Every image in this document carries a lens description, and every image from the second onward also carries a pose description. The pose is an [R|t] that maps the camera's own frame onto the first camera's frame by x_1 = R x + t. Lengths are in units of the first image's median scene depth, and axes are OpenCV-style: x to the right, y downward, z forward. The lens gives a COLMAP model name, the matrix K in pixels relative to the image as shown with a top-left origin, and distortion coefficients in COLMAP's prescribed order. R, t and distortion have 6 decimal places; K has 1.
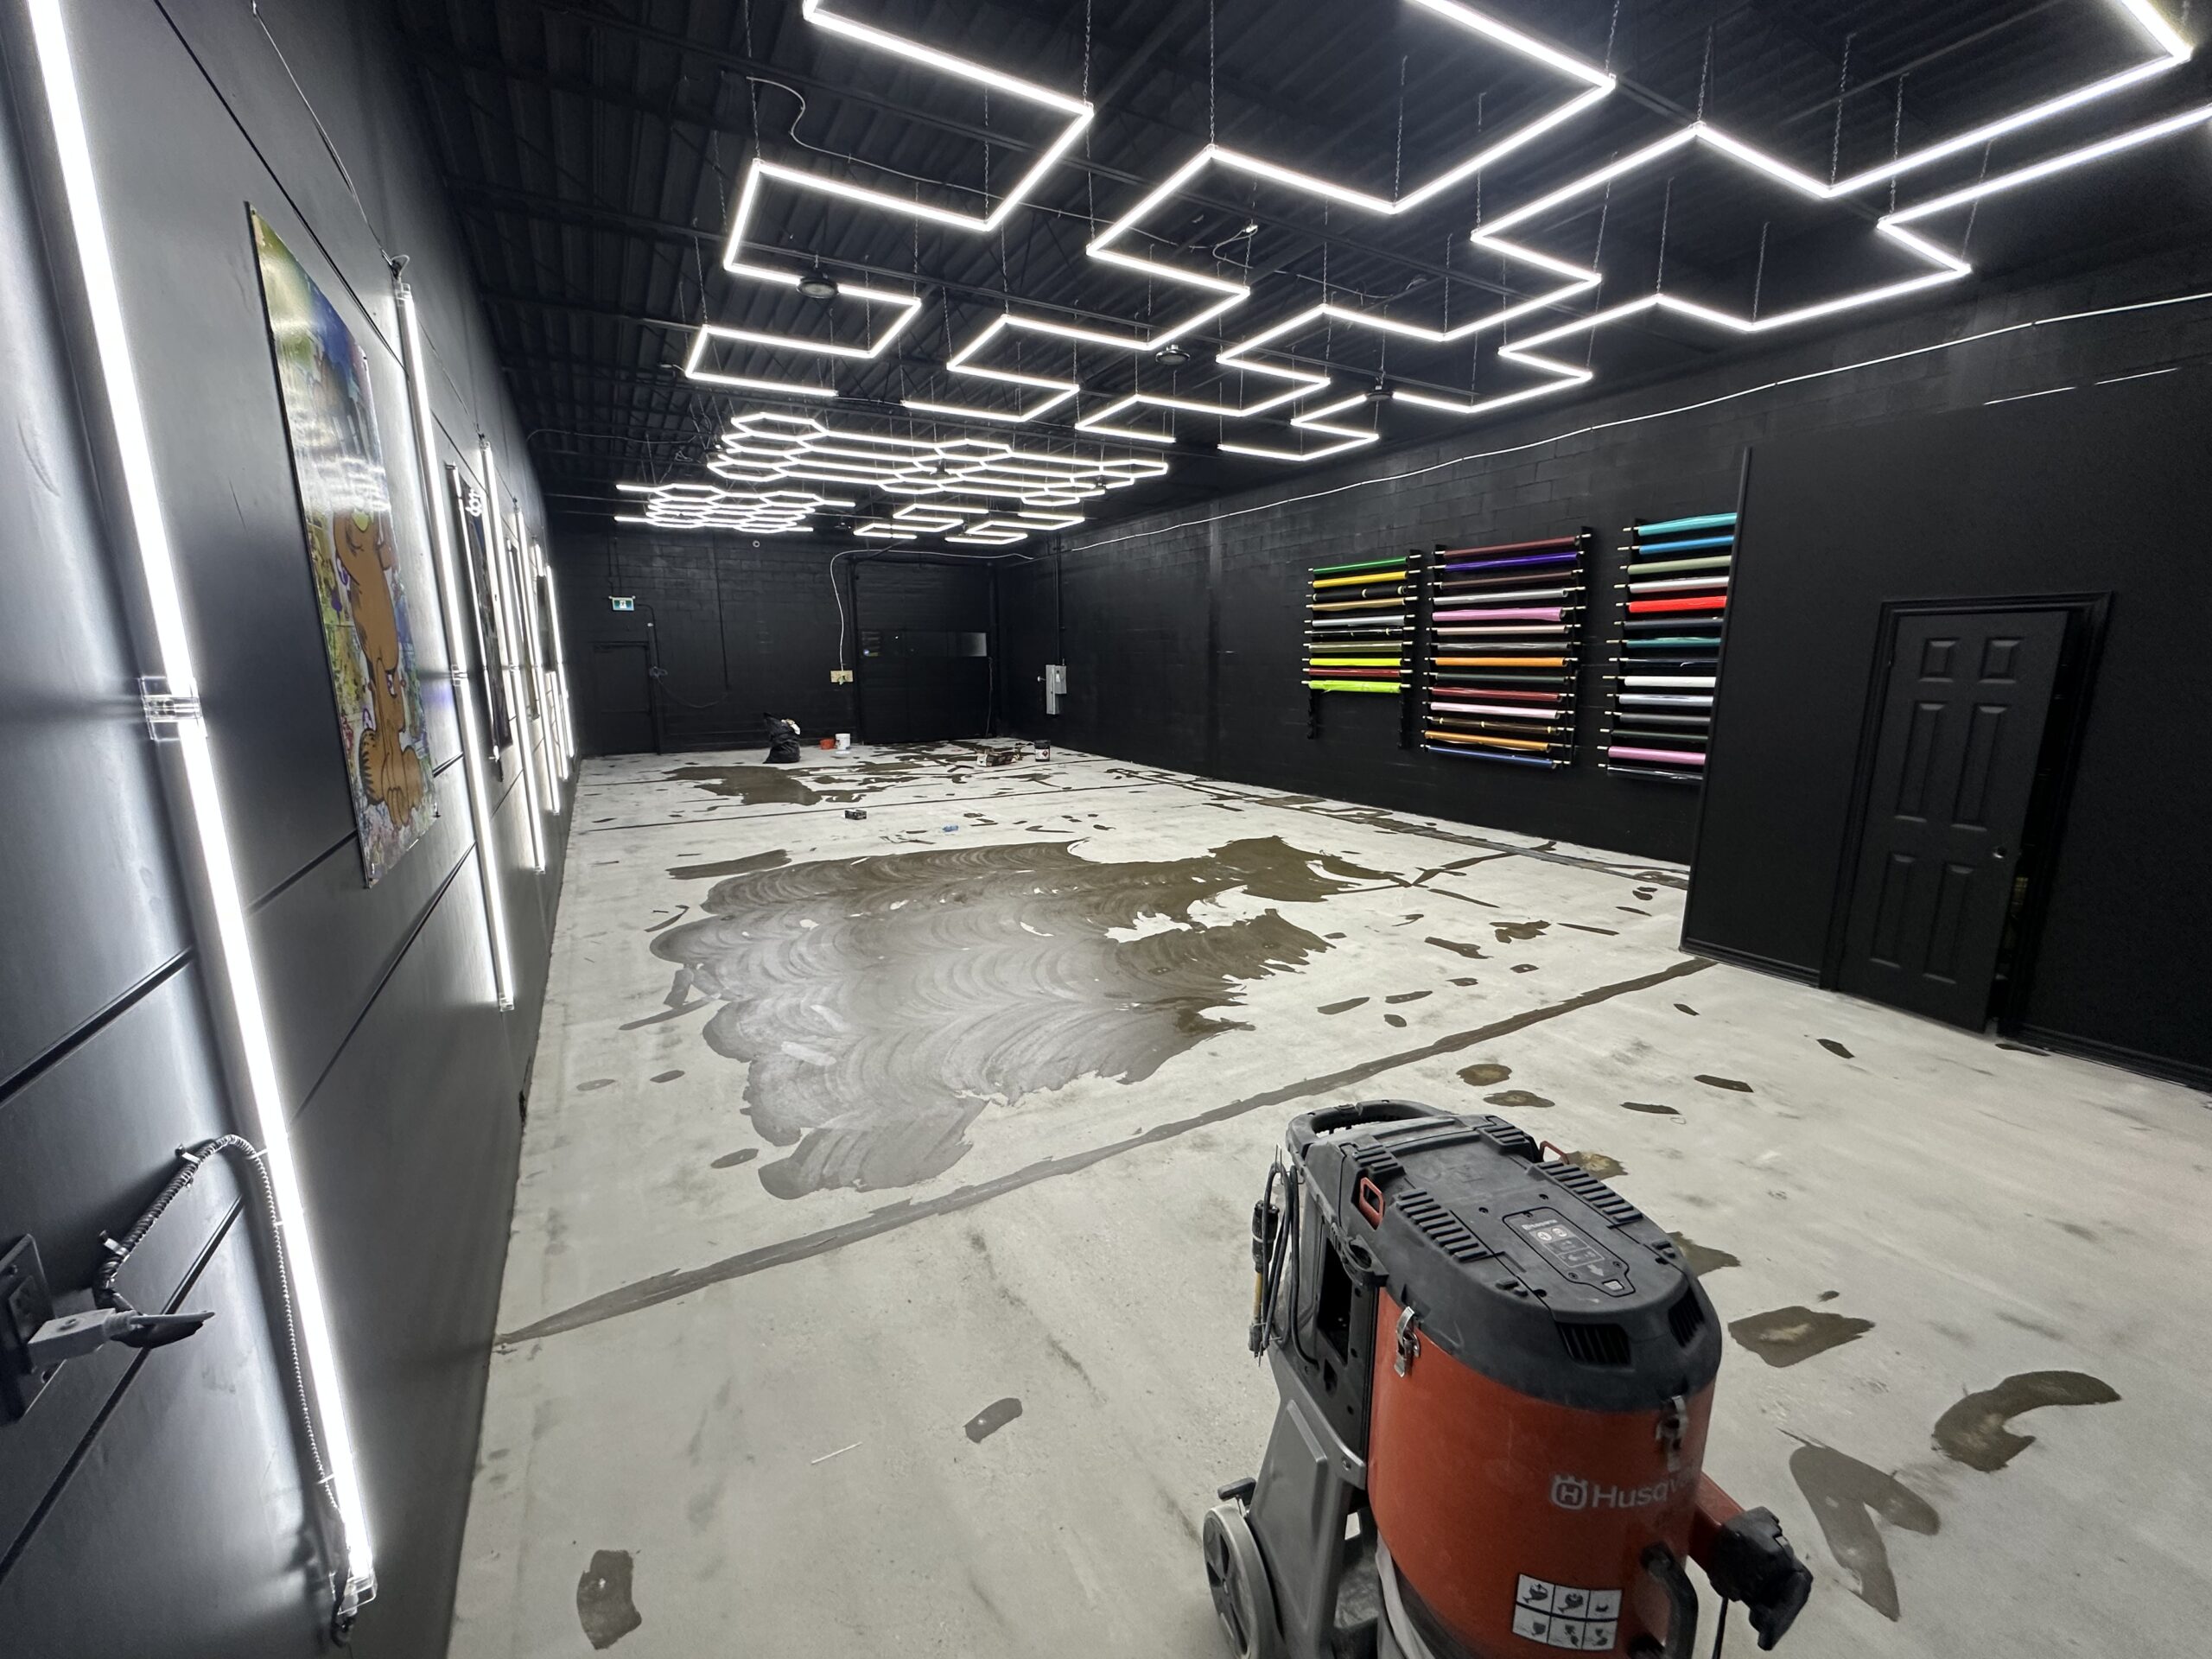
lens RADIAL K [[882.2, 0, 1104.6], [0, 882.2, 831.2], [0, 0, 1]] dist [-0.003381, 0.000556]
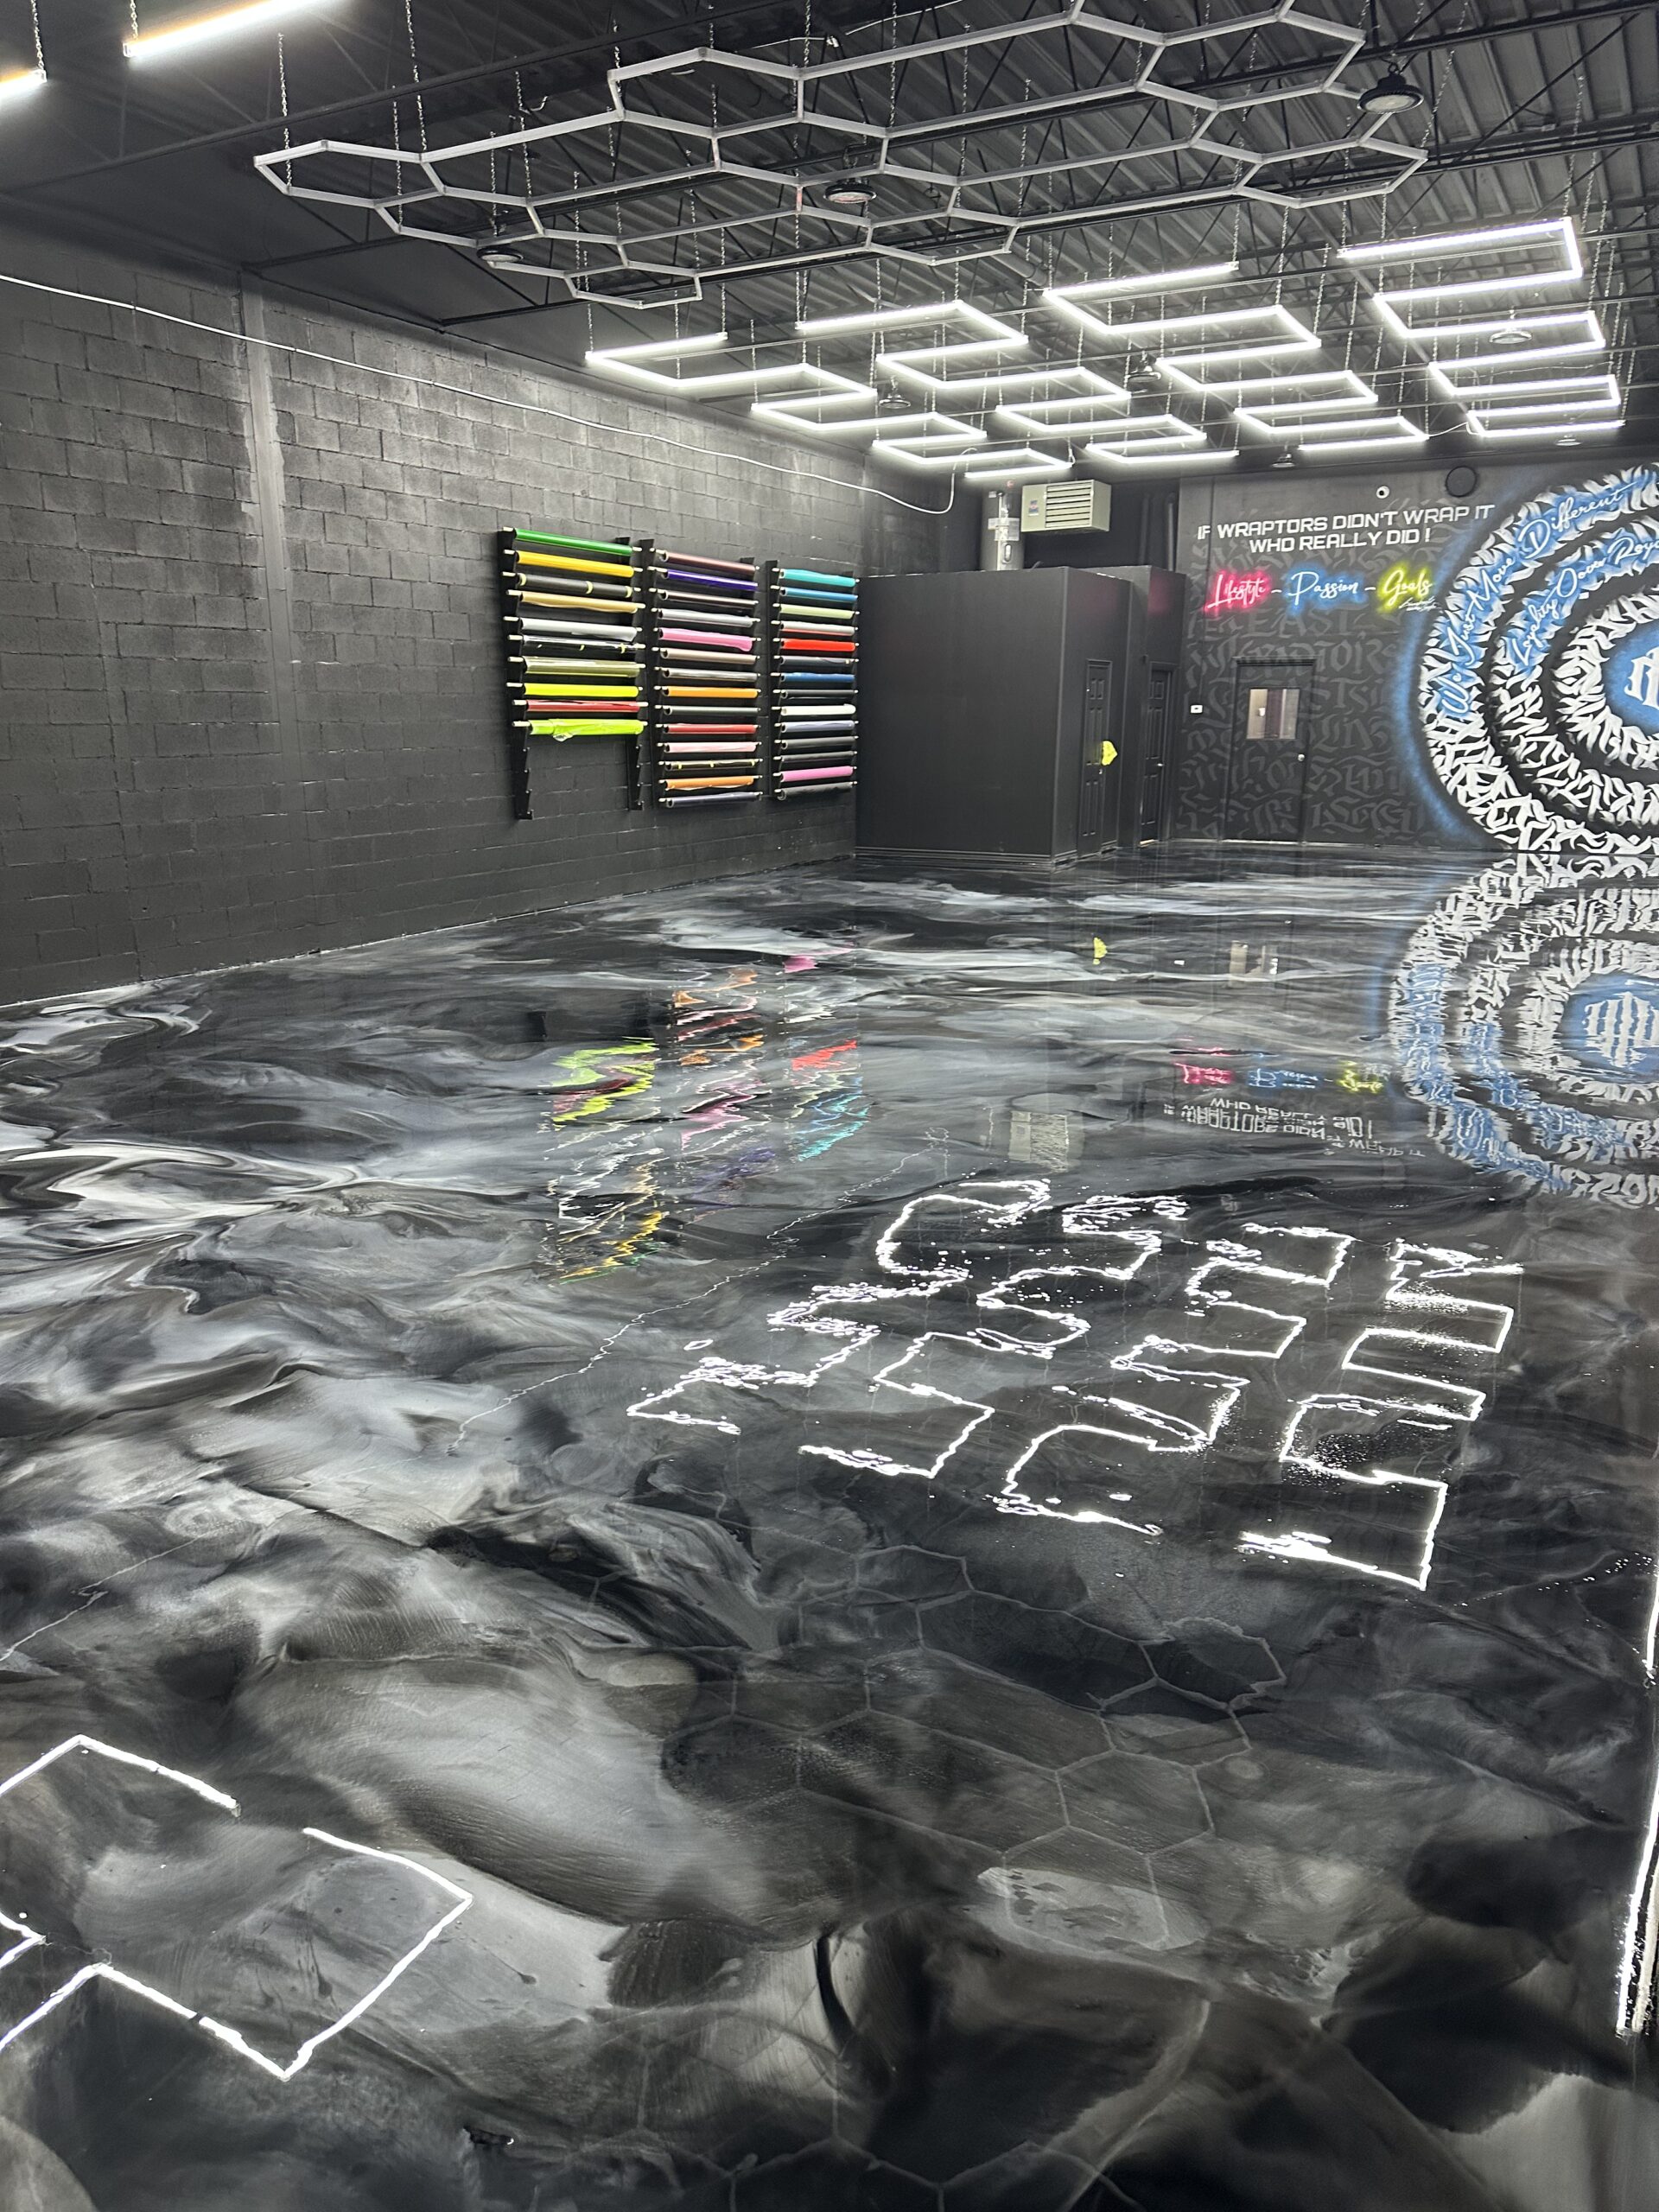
lens RADIAL K [[1561.8, 0, 824.4], [0, 1561.8, 1106.1], [0, 0, 1]] dist [0.017038, -0.024431]
pose [[-0.538980, -0.197451, 0.818849, -1.321440], [0.172429, 0.925687, 0.336708, -0.418431], [-0.824481, 0.322672, -0.464880, 2.342121]]
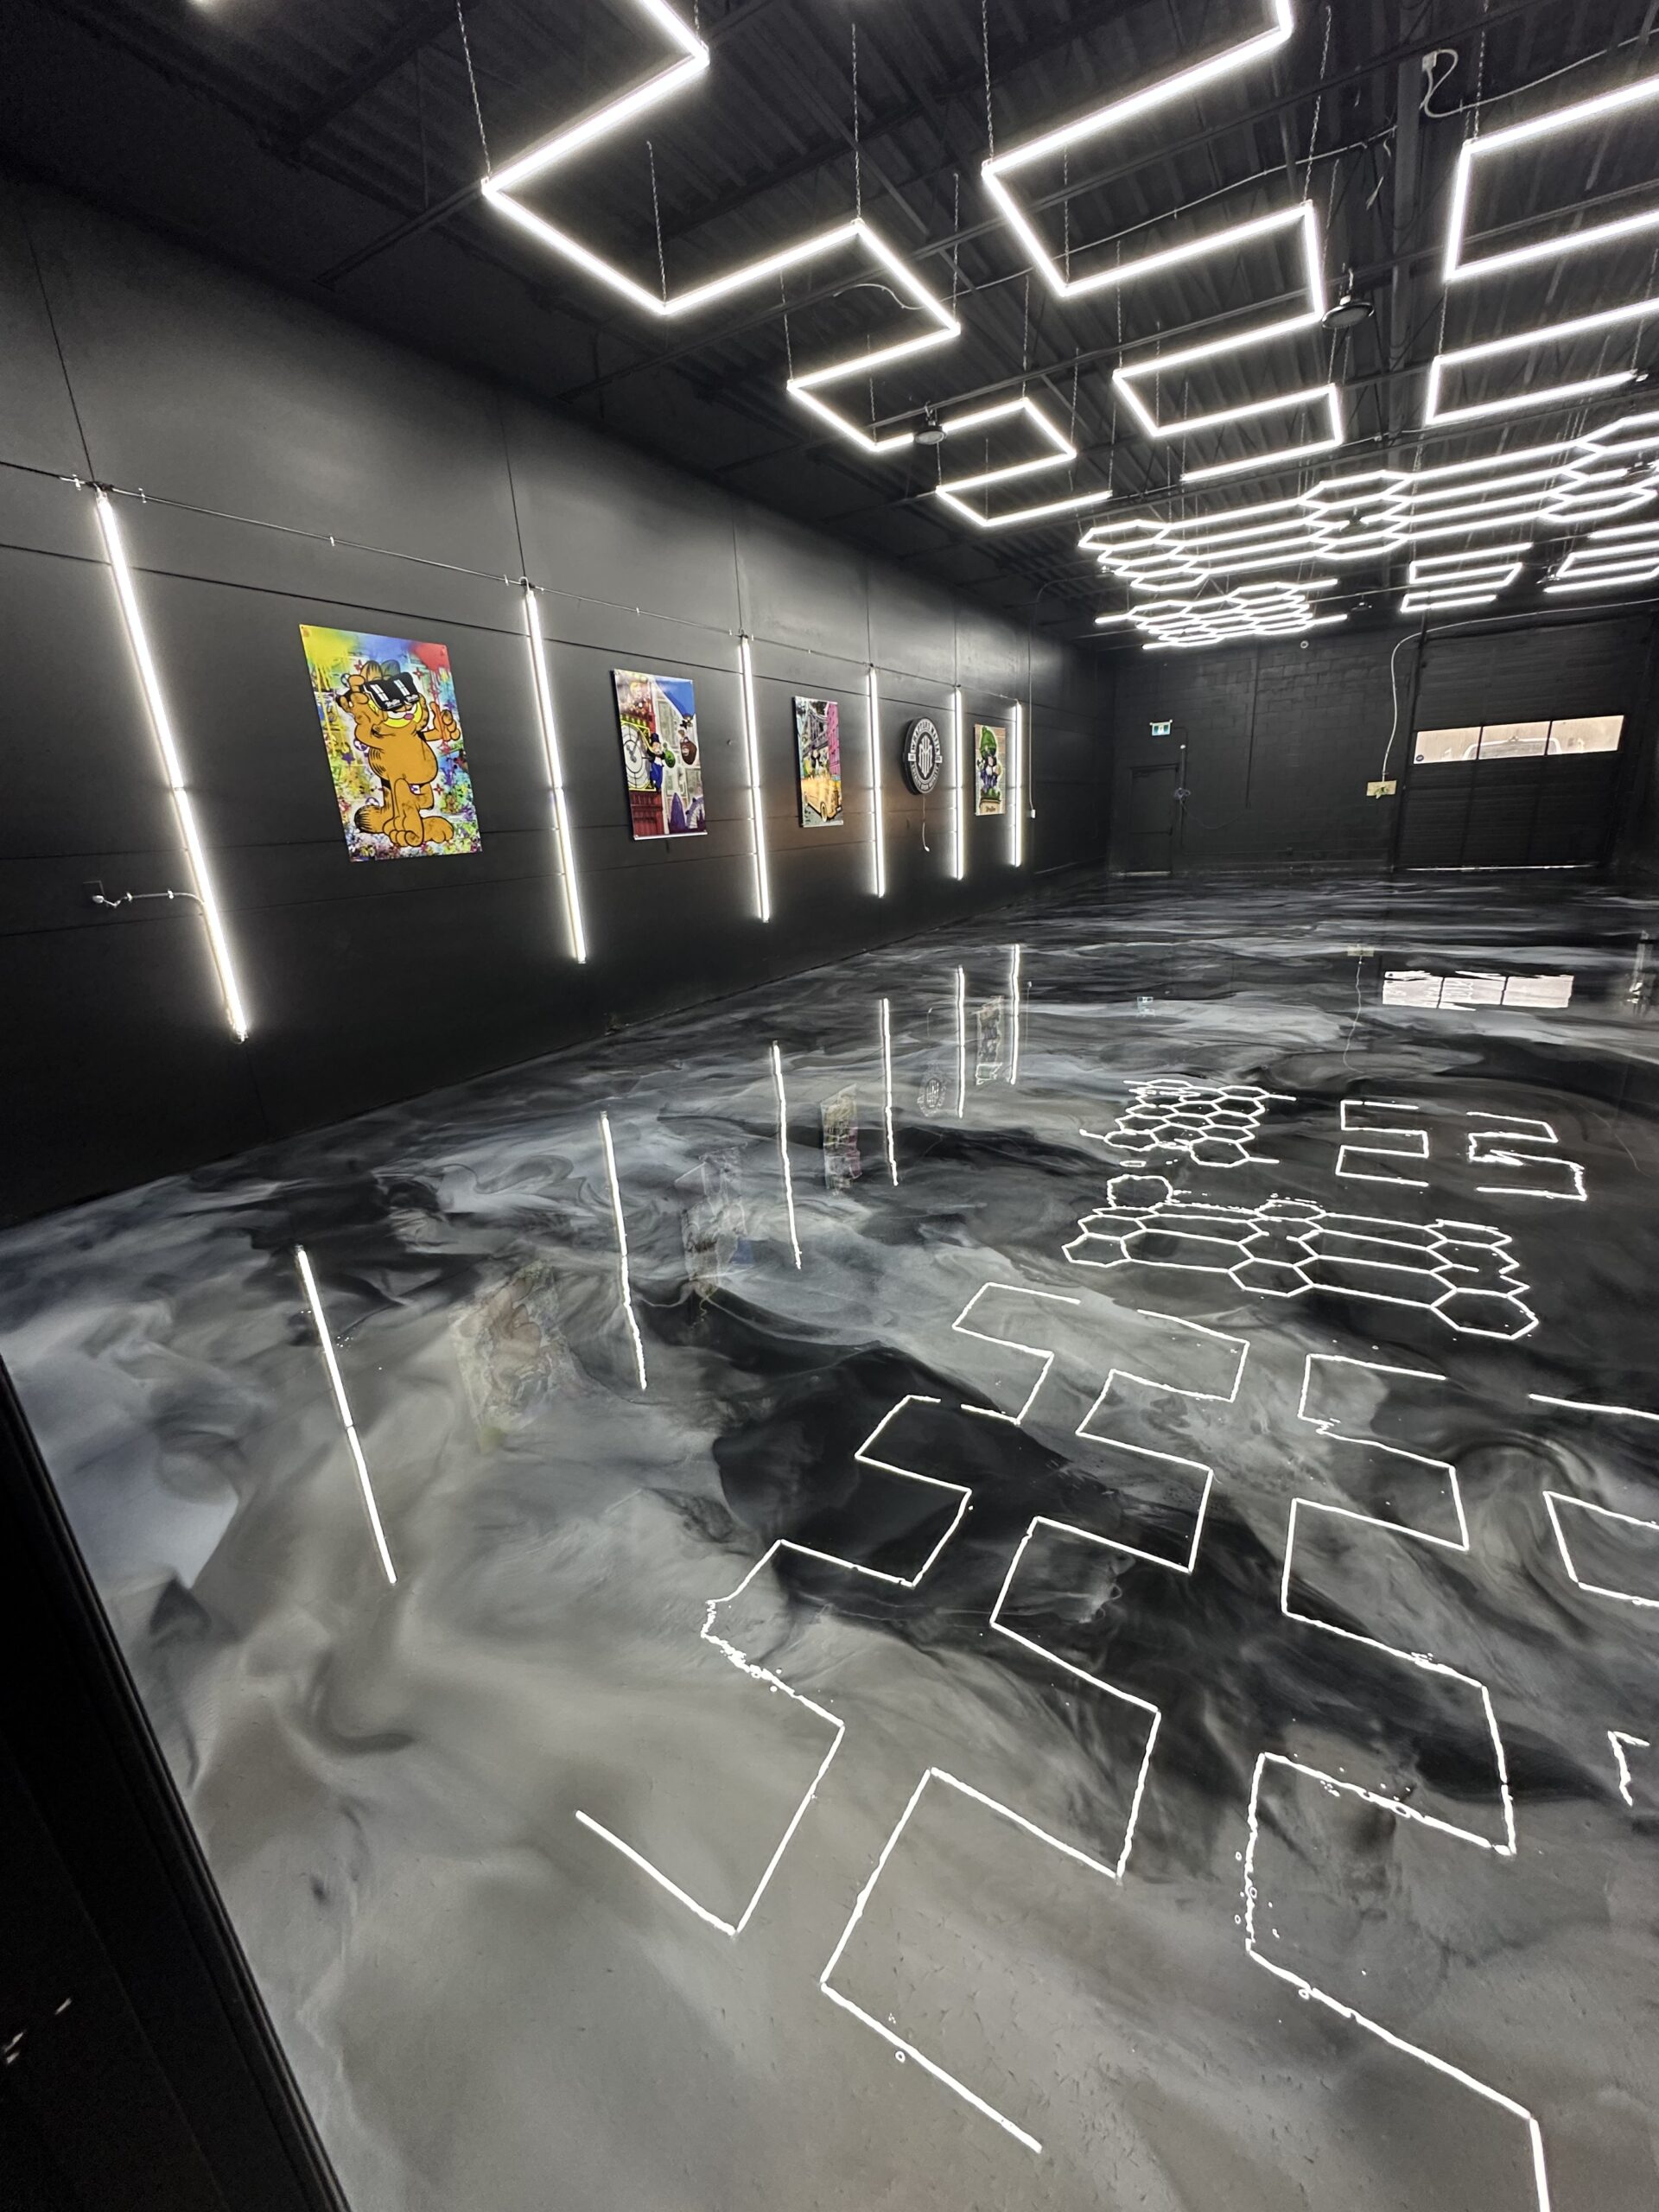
lens RADIAL K [[882.2, 0, 828.8], [0, 882.2, 1105.2], [0, 0, 1]] dist [-0.003381, 0.000556]
pose [[0.497806, 0.244373, -0.832148, 0.629966], [-0.114797, 0.969607, 0.216066, 0.008607], [0.859657, -0.012031, 0.510729, 0.213817]]
